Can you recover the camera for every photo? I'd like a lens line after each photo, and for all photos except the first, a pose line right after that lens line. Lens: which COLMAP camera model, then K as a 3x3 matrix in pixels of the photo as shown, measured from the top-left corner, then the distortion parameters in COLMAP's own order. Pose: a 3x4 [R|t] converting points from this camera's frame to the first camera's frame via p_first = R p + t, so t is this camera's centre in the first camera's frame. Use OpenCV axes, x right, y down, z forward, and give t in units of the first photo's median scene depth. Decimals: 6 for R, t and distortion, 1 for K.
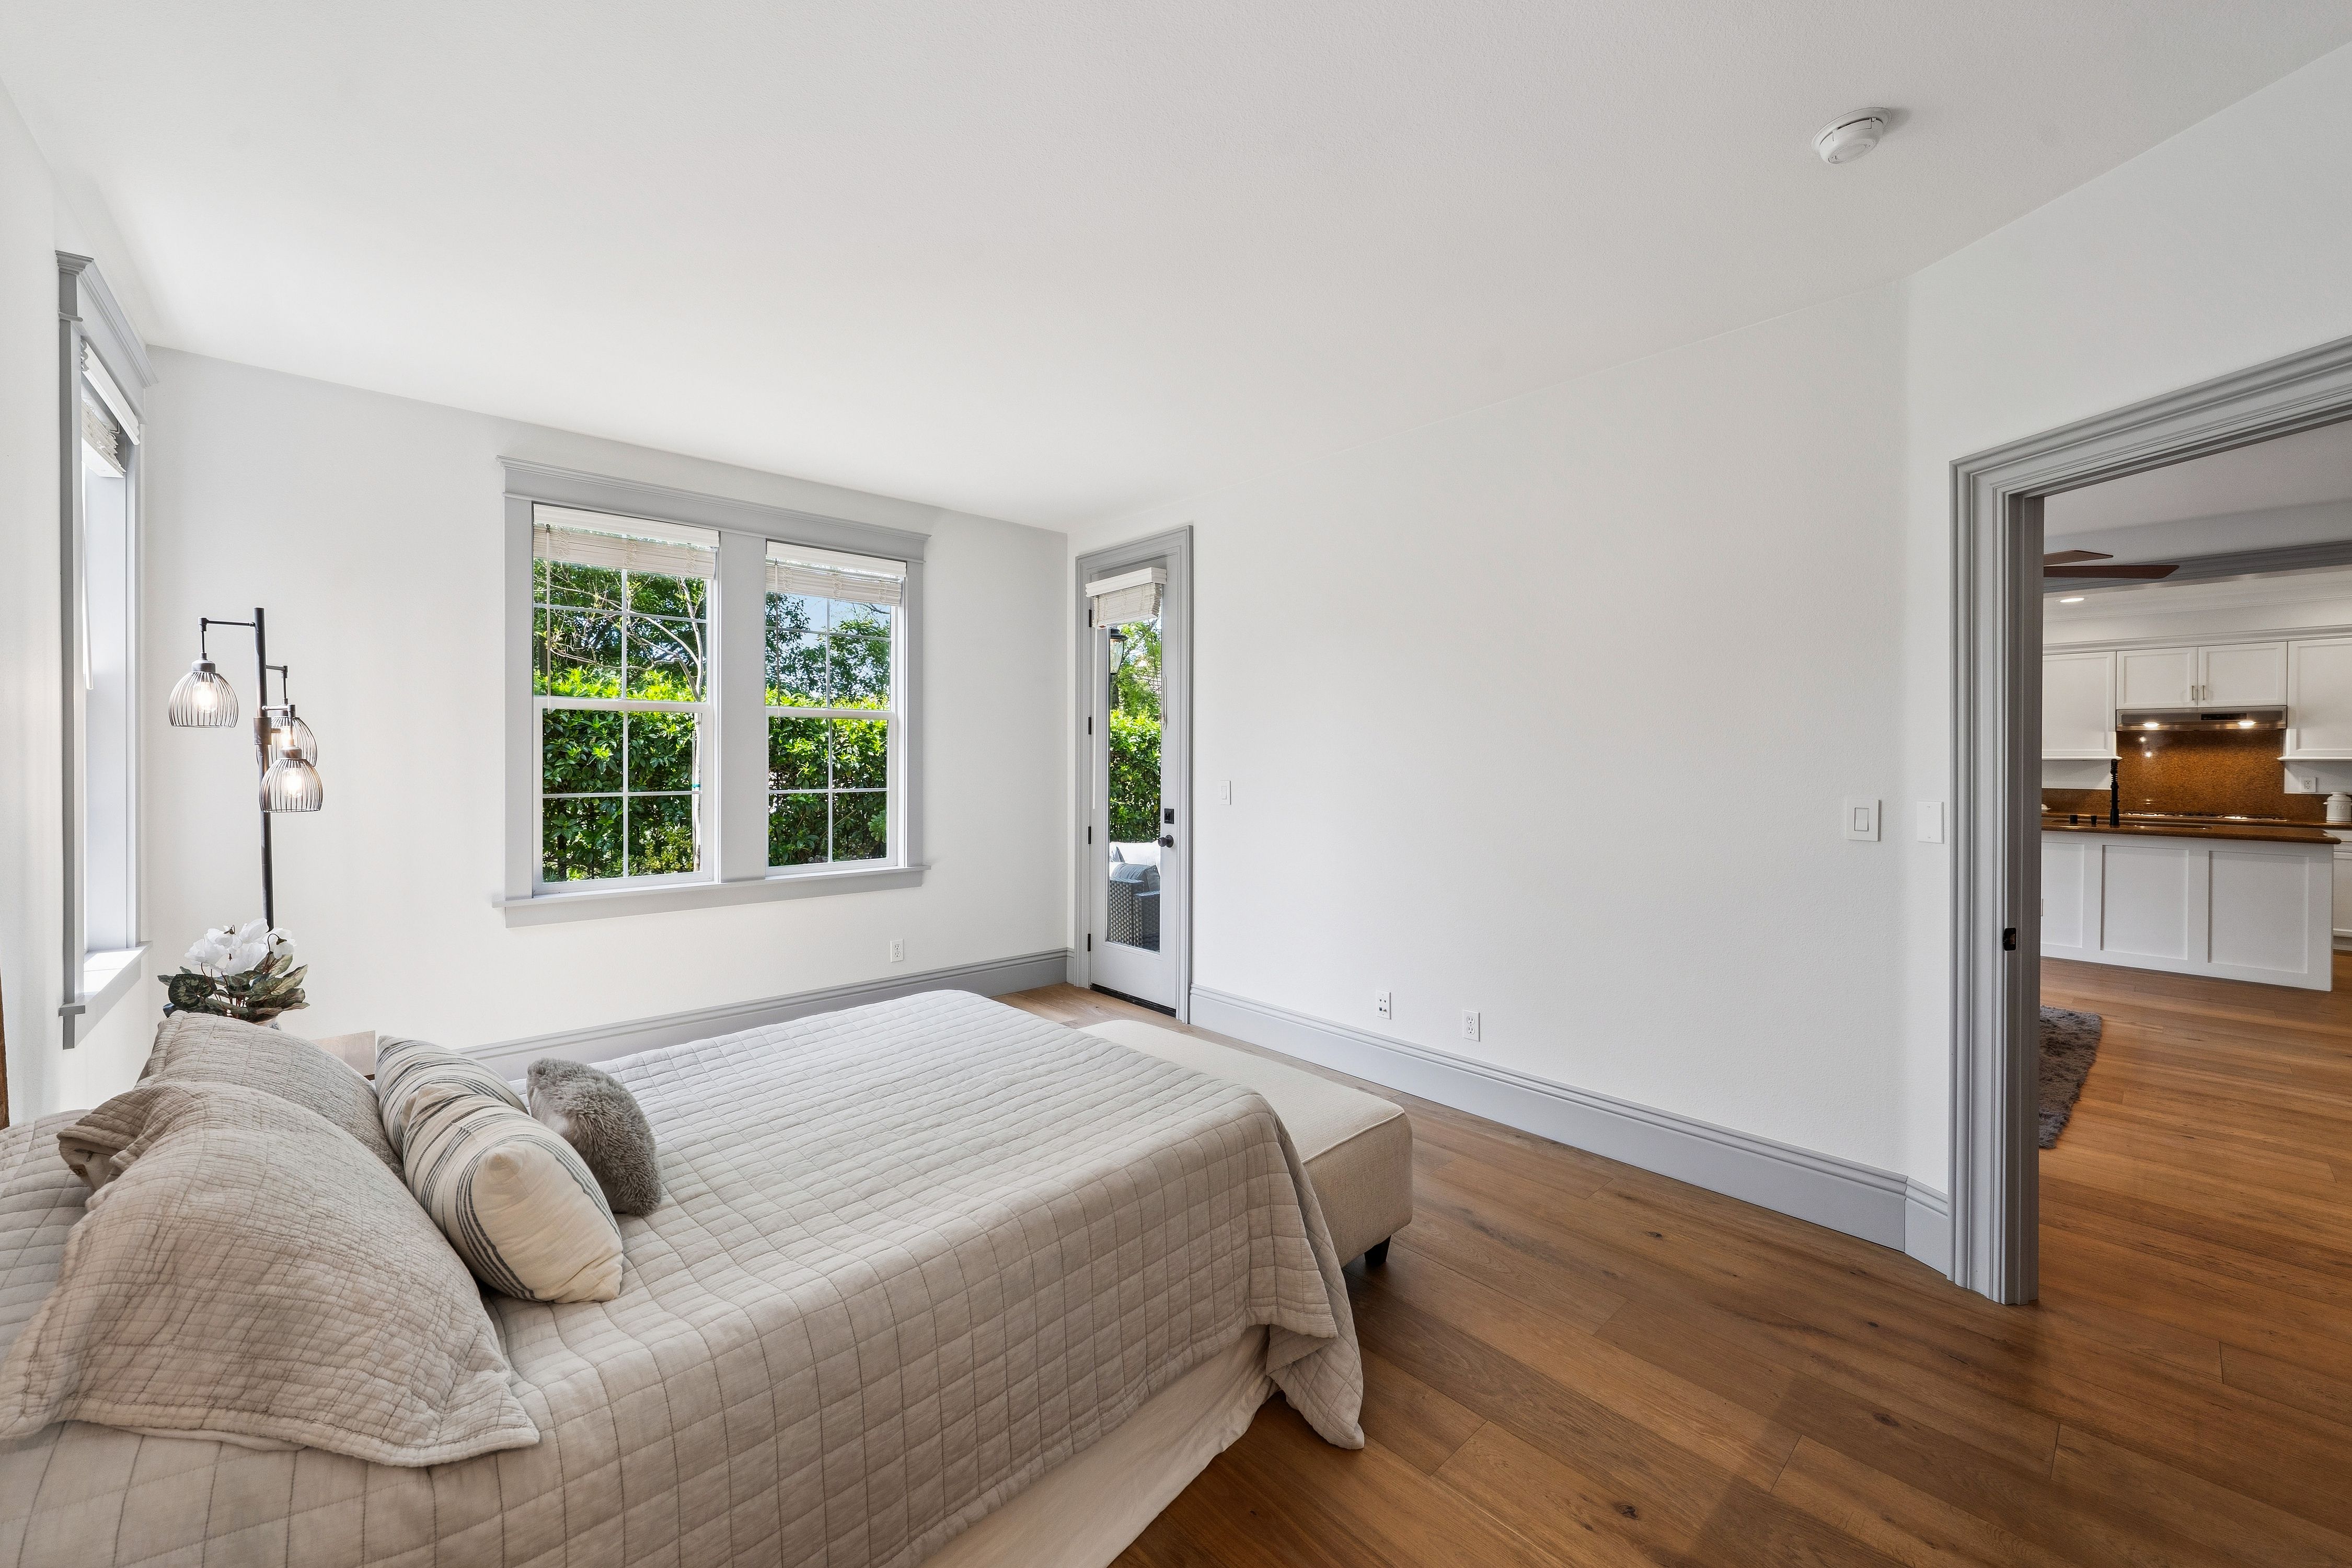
lens RADIAL K [[904.5, 0, 1156.8], [0, 904.5, 777.0], [0, 0, 1]] dist [-0.001292, -0.000844]
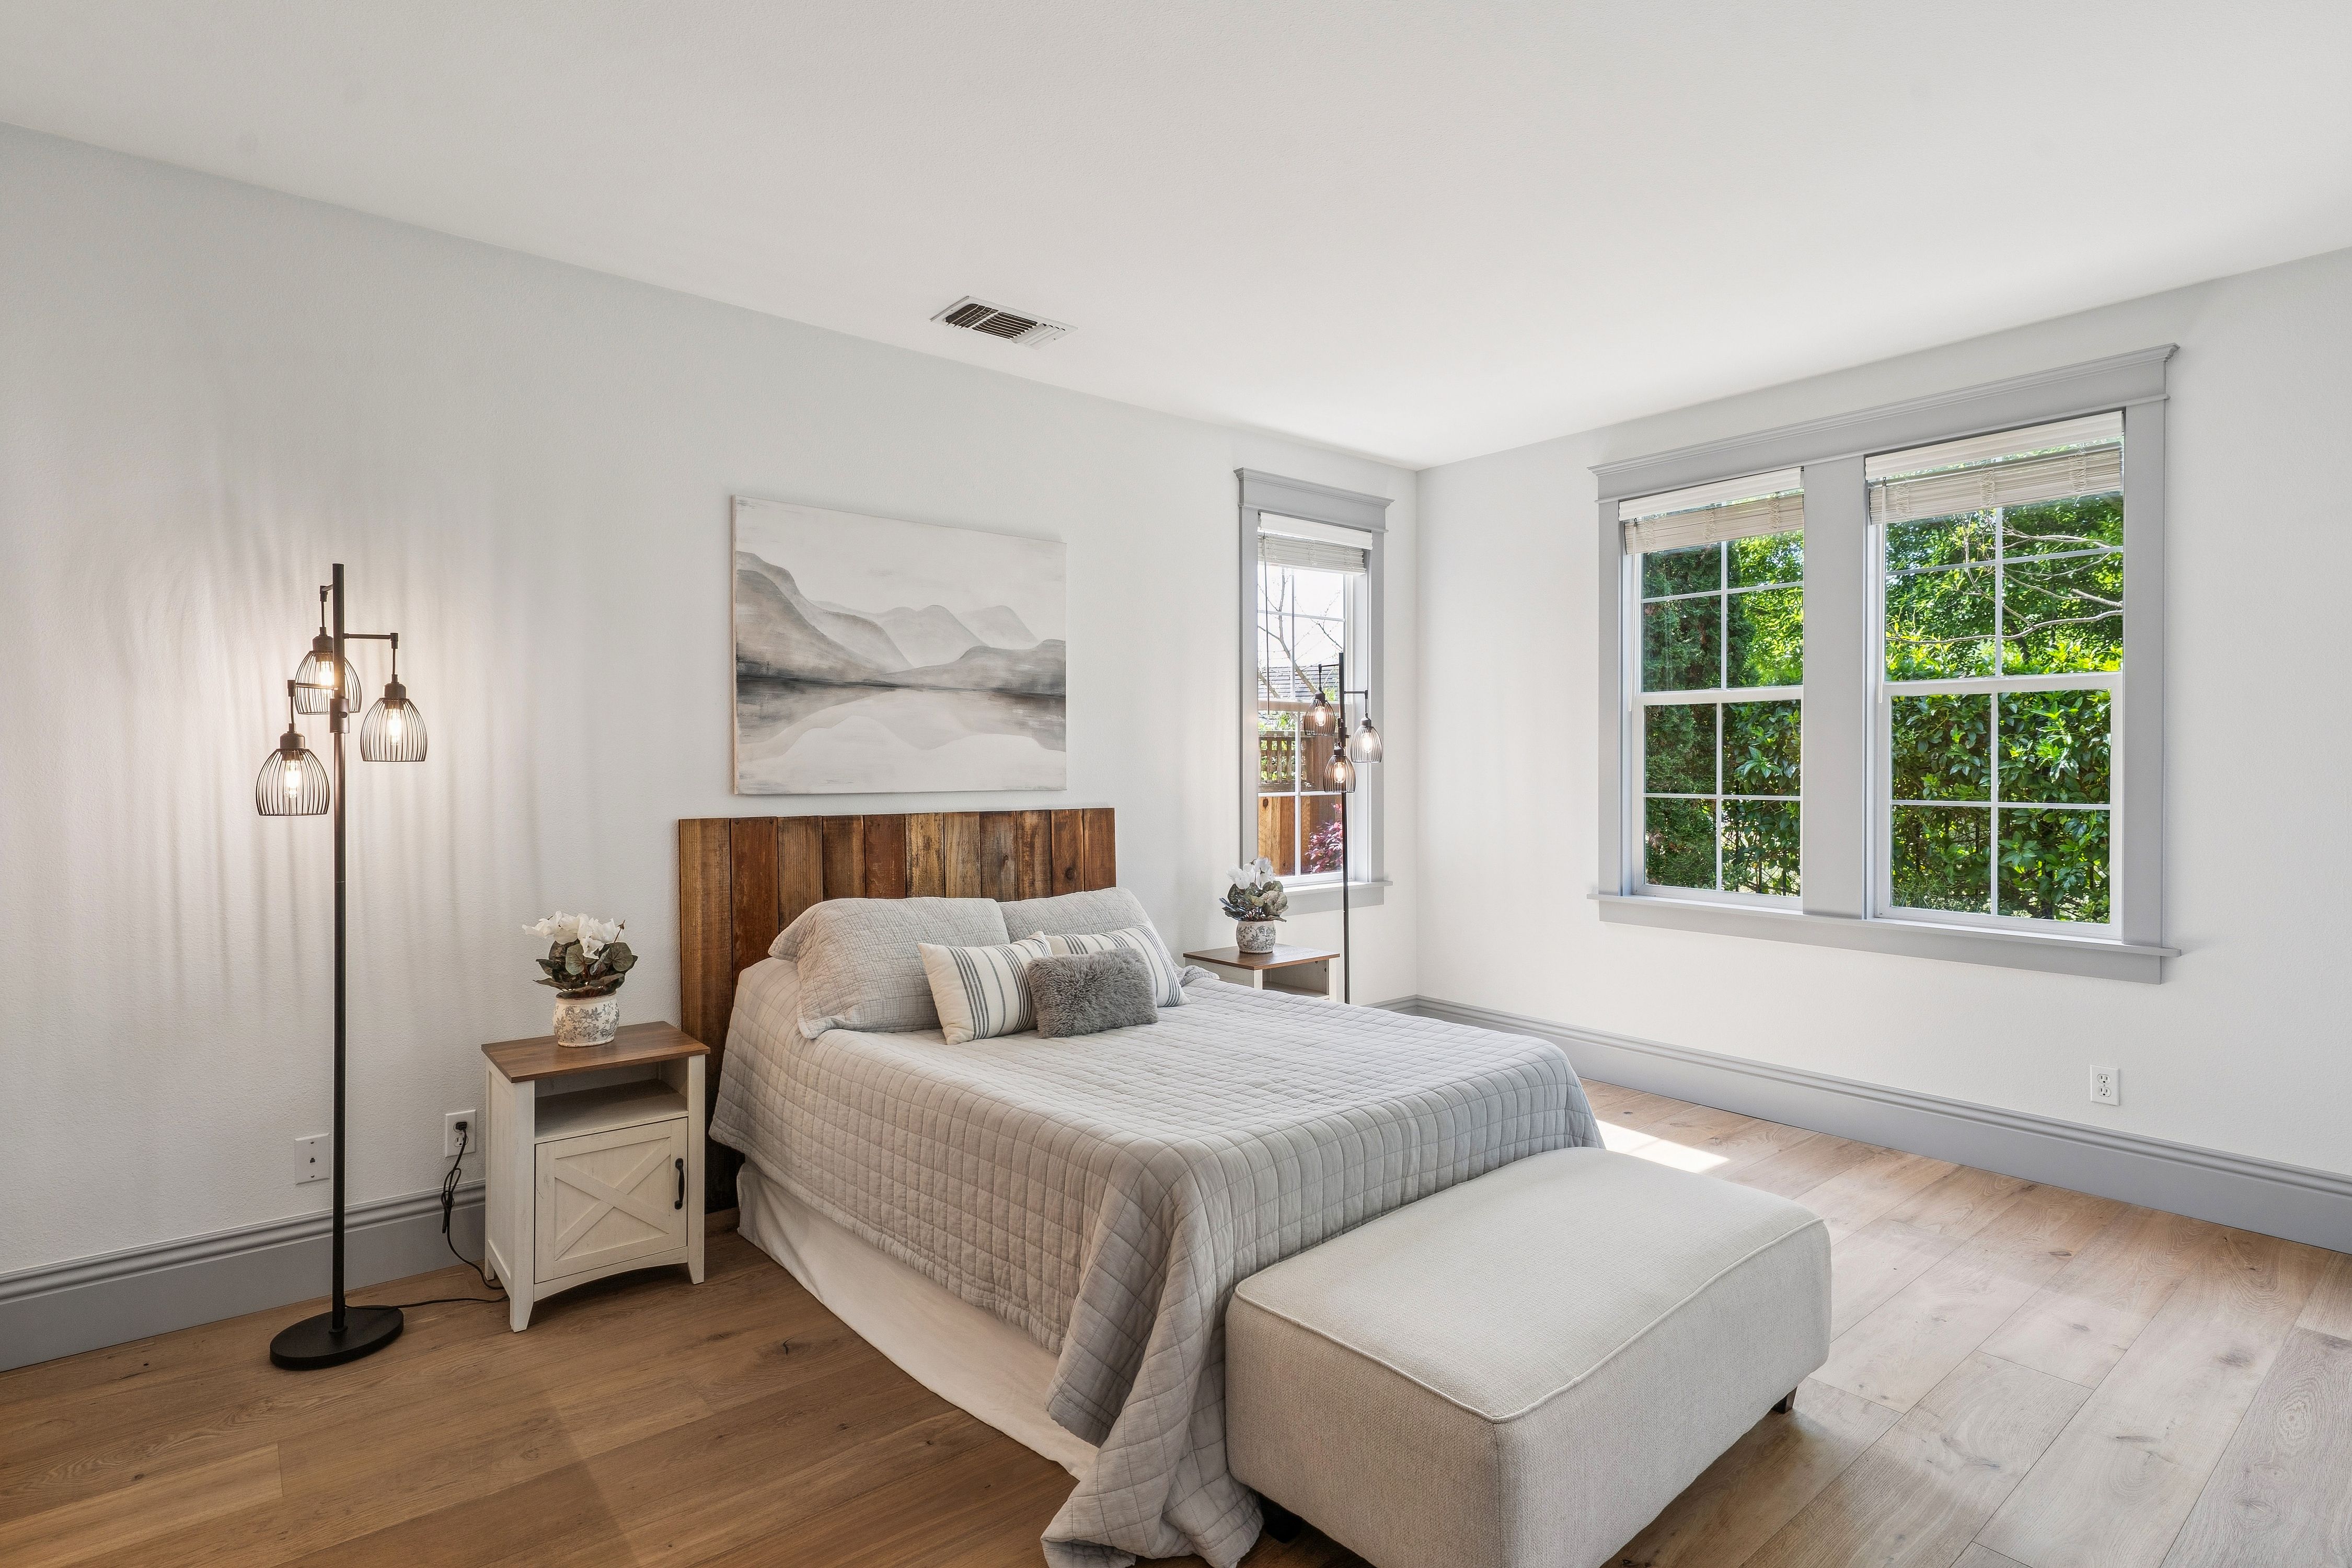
lens RADIAL K [[1181.9, 0, 1174.7], [0, 1181.9, 771.2], [0, 0, 1]] dist [-0.000976, 0.000580]
pose [[-0.037530, 0.004043, -0.999287, 0.574765], [-0.021500, 0.999757, 0.004853, 0.000700], [0.999064, 0.021666, -0.037434, 0.503059]]
